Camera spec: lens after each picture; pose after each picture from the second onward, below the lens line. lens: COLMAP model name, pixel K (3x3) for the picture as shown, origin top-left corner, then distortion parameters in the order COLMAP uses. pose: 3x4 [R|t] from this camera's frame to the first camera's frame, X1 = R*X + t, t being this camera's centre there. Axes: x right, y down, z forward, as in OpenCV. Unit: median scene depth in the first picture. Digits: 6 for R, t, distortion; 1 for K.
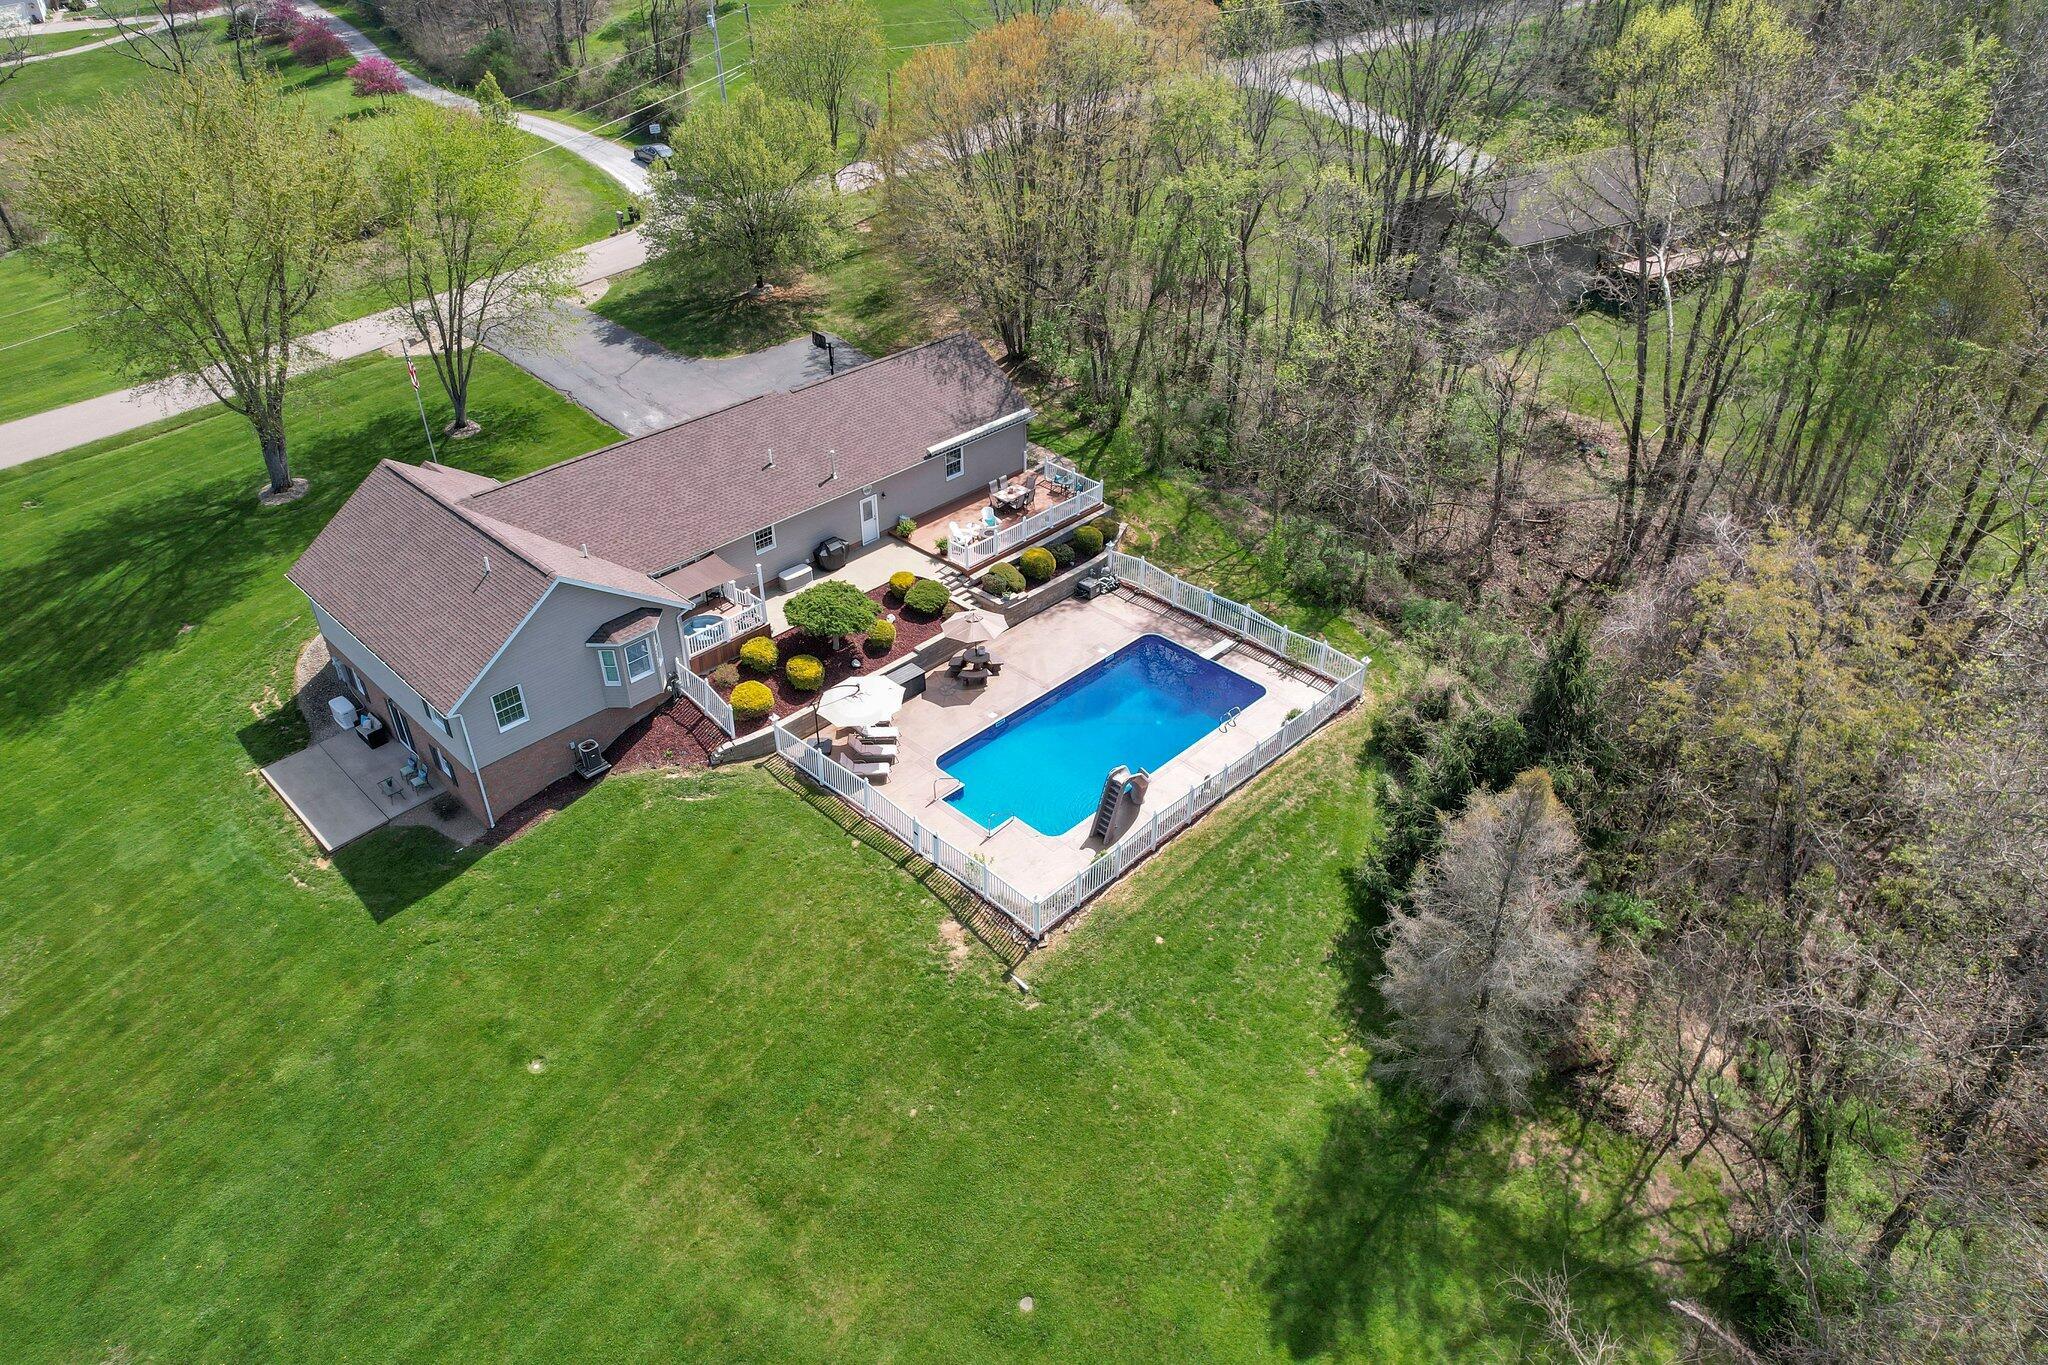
lens RADIAL K [[1300.6, 0, 1023.5], [0, 1300.6, 679.2], [0, 0, 1]] dist [-0.050908, 0.030528]
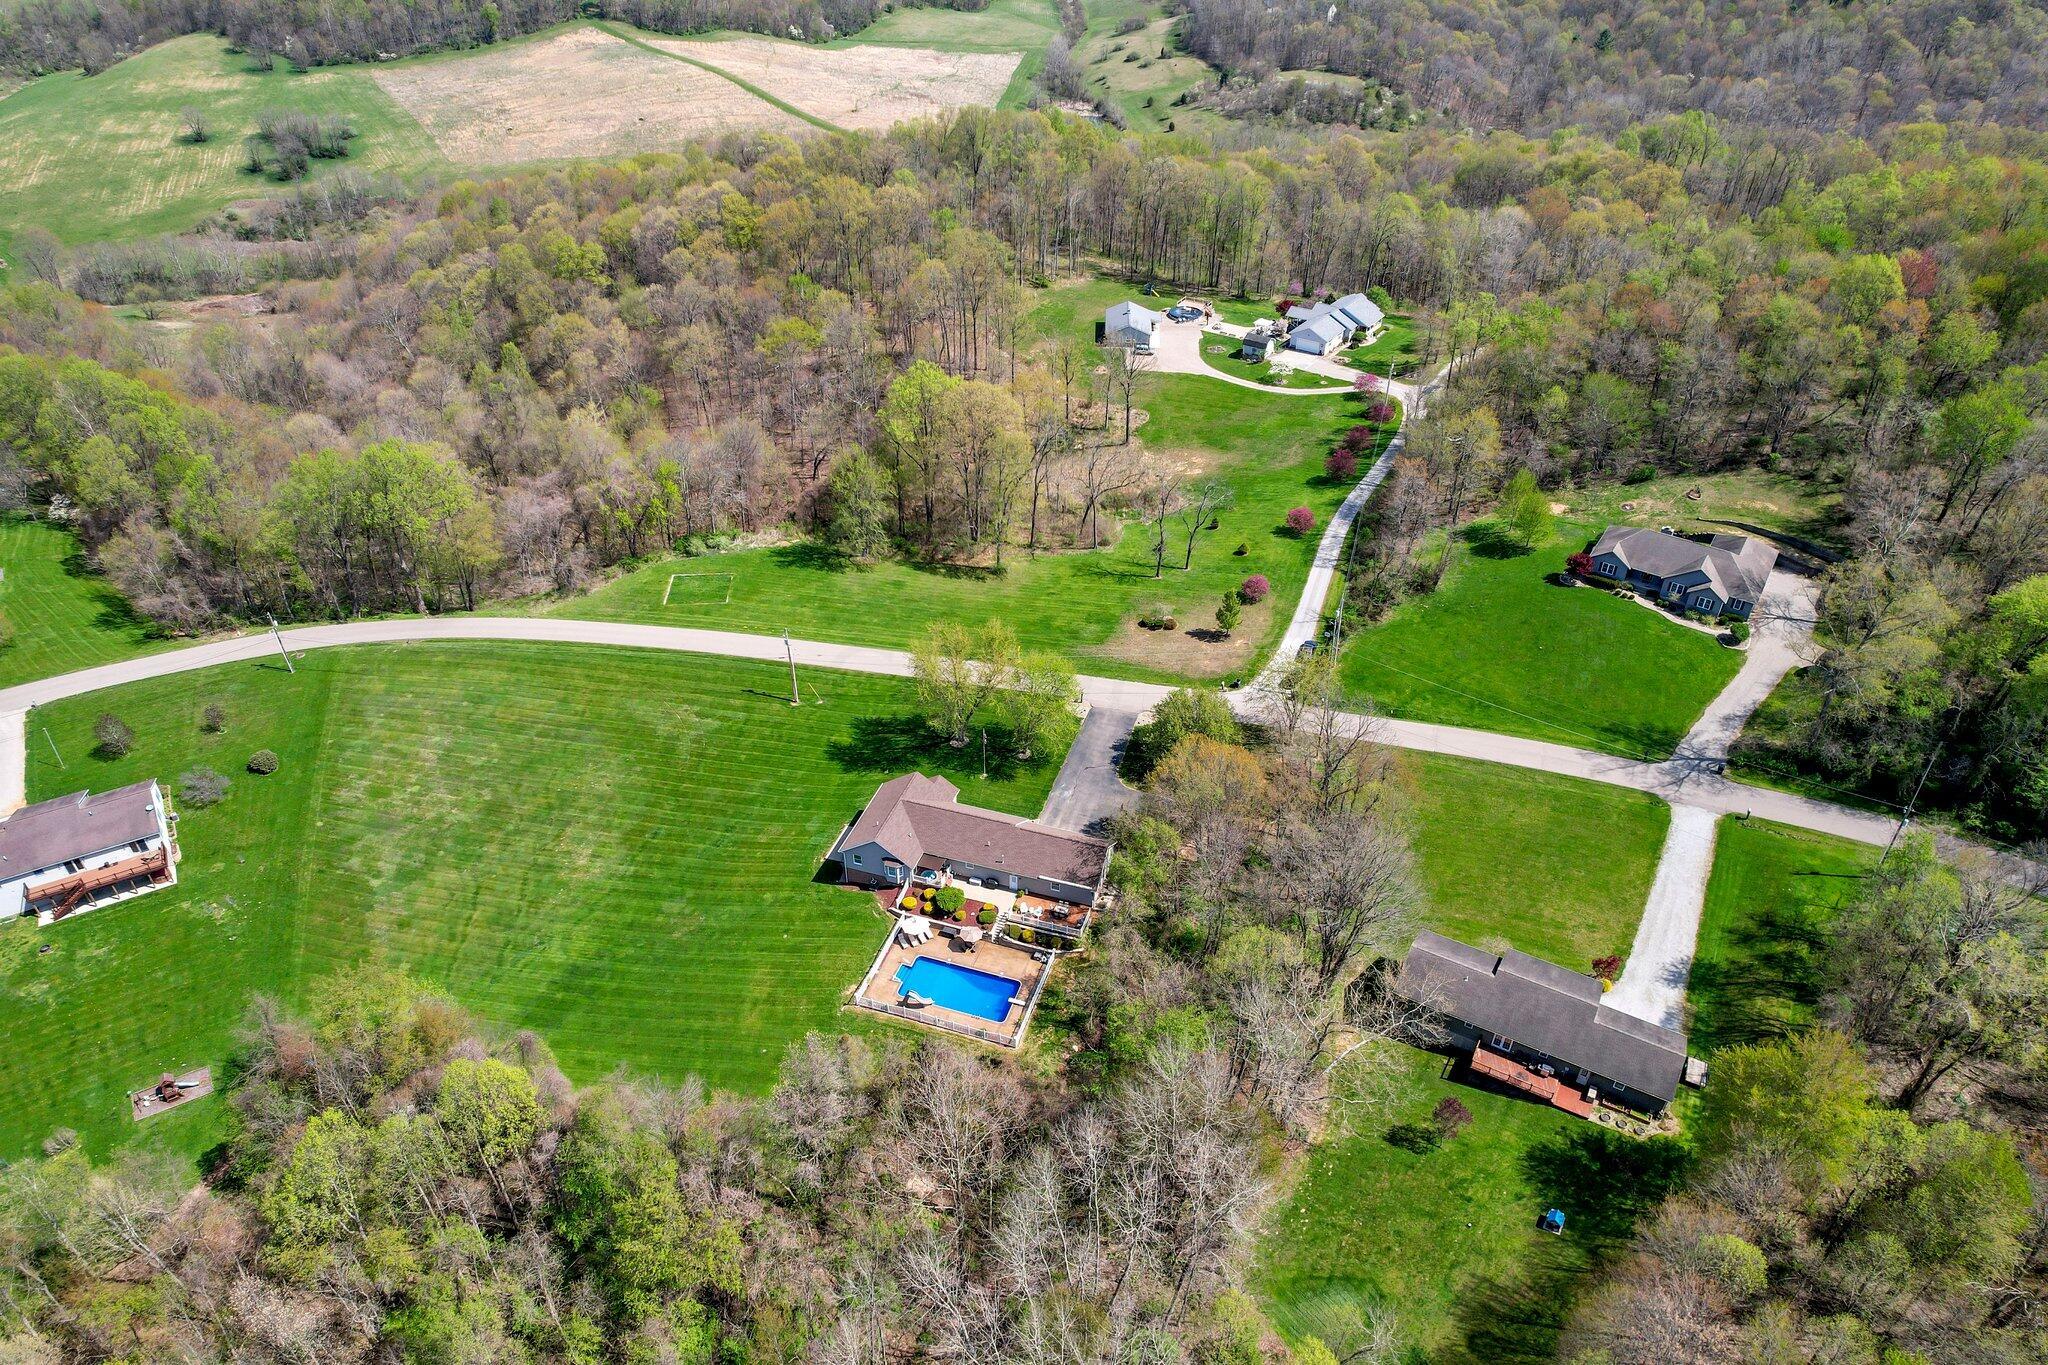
lens RADIAL K [[1300.6, 0, 1033.0], [0, 1300.6, 684.6], [0, 0, 1]] dist [-0.050908, 0.030528]
pose [[0.439661, 0.517609, -0.734016, 1.962310], [-0.513193, 0.815471, 0.267657, -1.414085], [0.737110, 0.259013, 0.624164, -0.887214]]
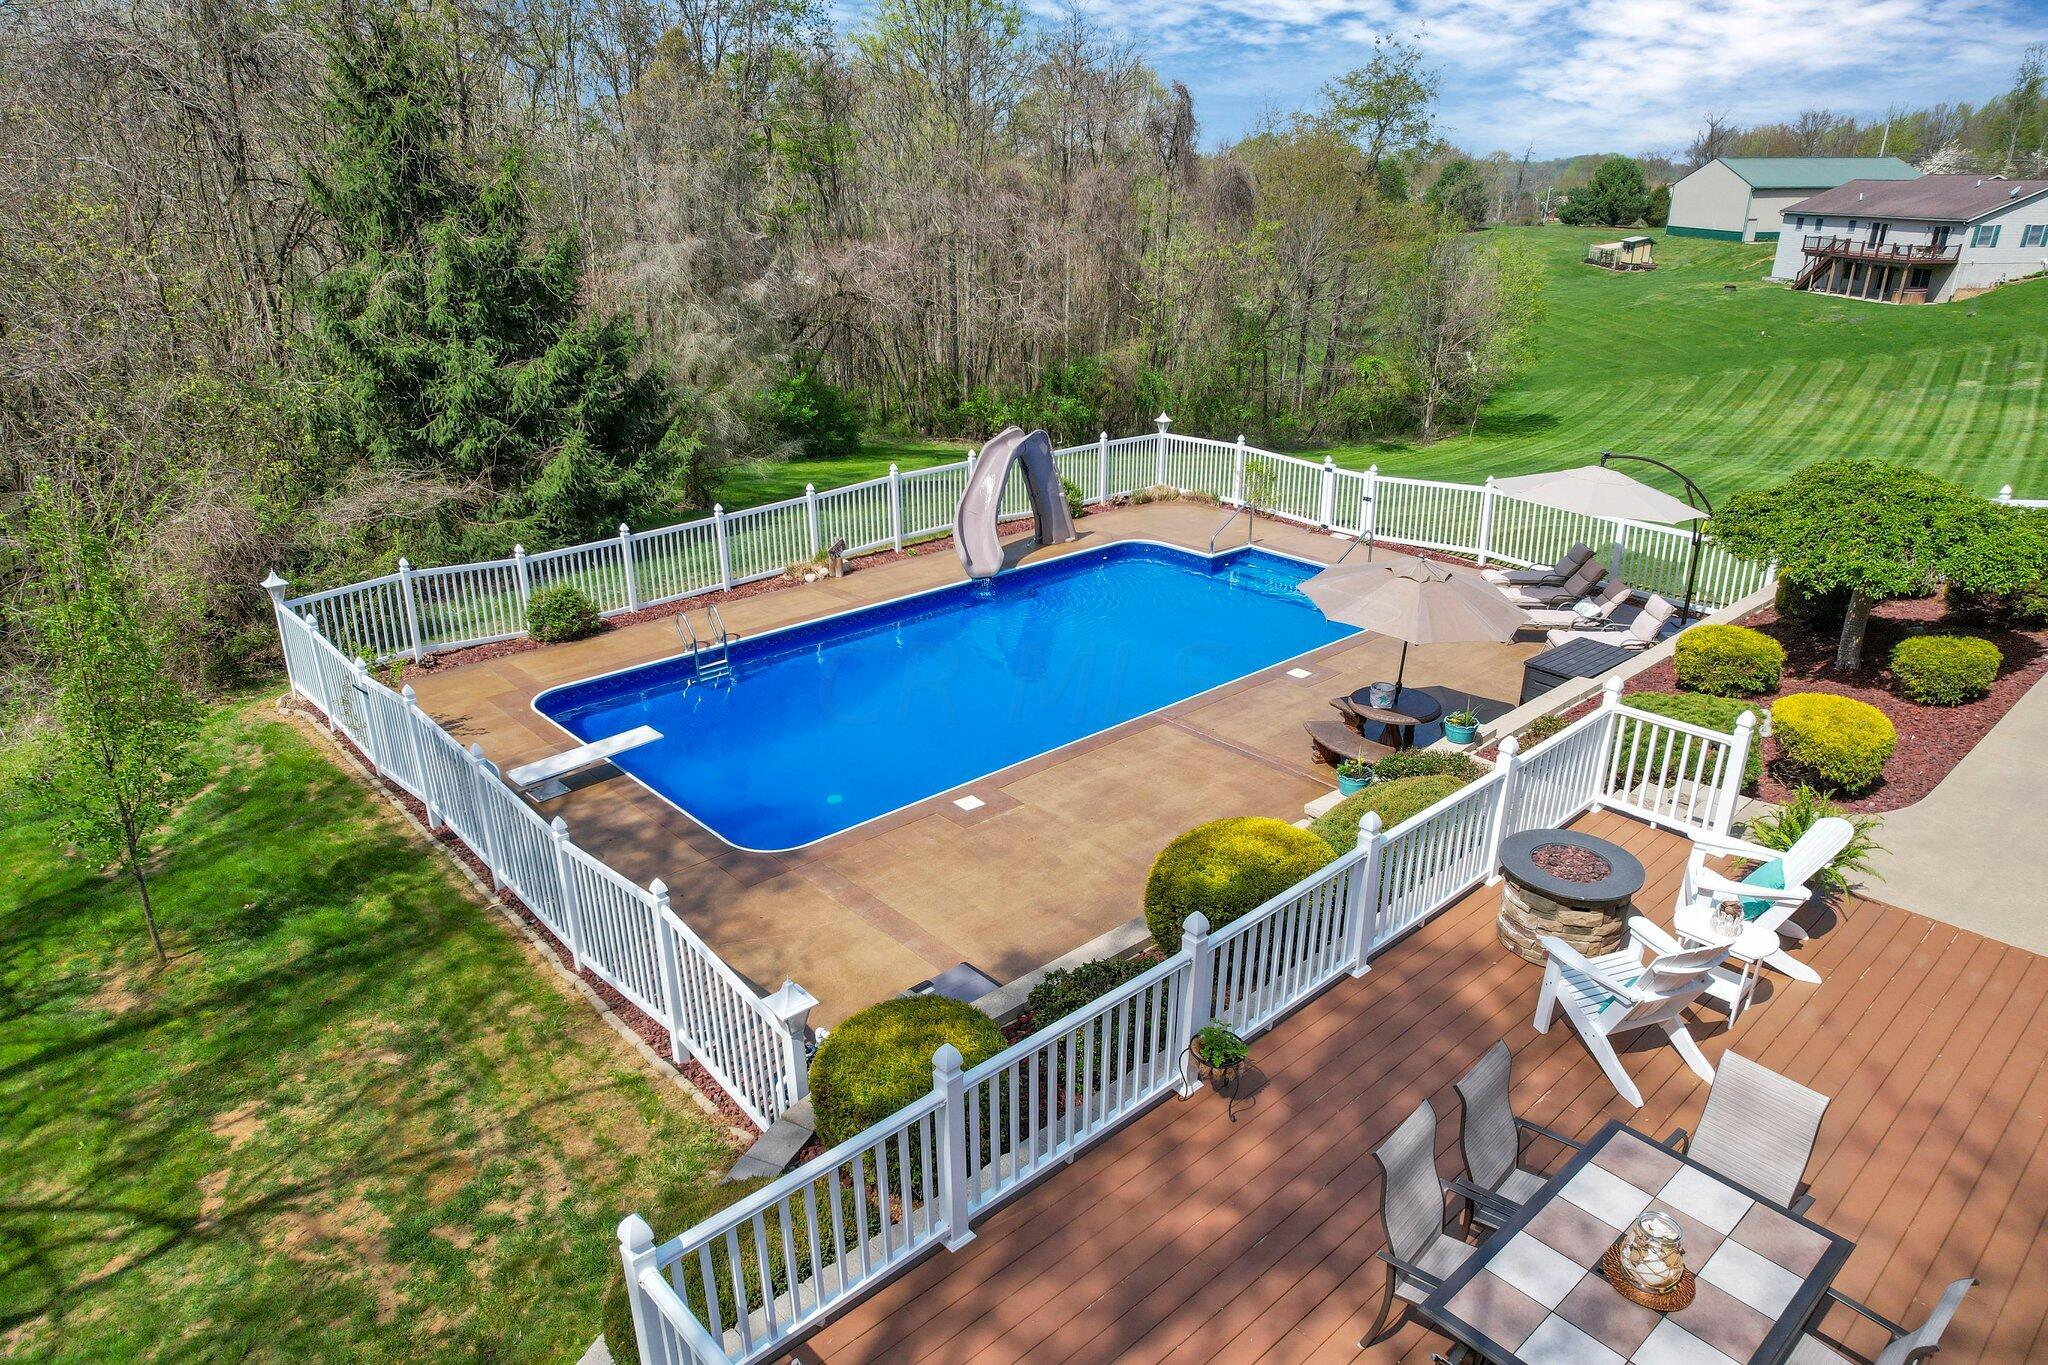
lens RADIAL K [[1300.6, 0, 1036.8], [0, 1300.6, 672.2], [0, 0, 1]] dist [-0.050908, 0.030528]
pose [[-0.998889, -0.014316, 0.044907, 0.037611], [0.029093, 0.562330, 0.826401, -0.303549], [-0.037084, 0.826789, -0.561289, 1.262522]]
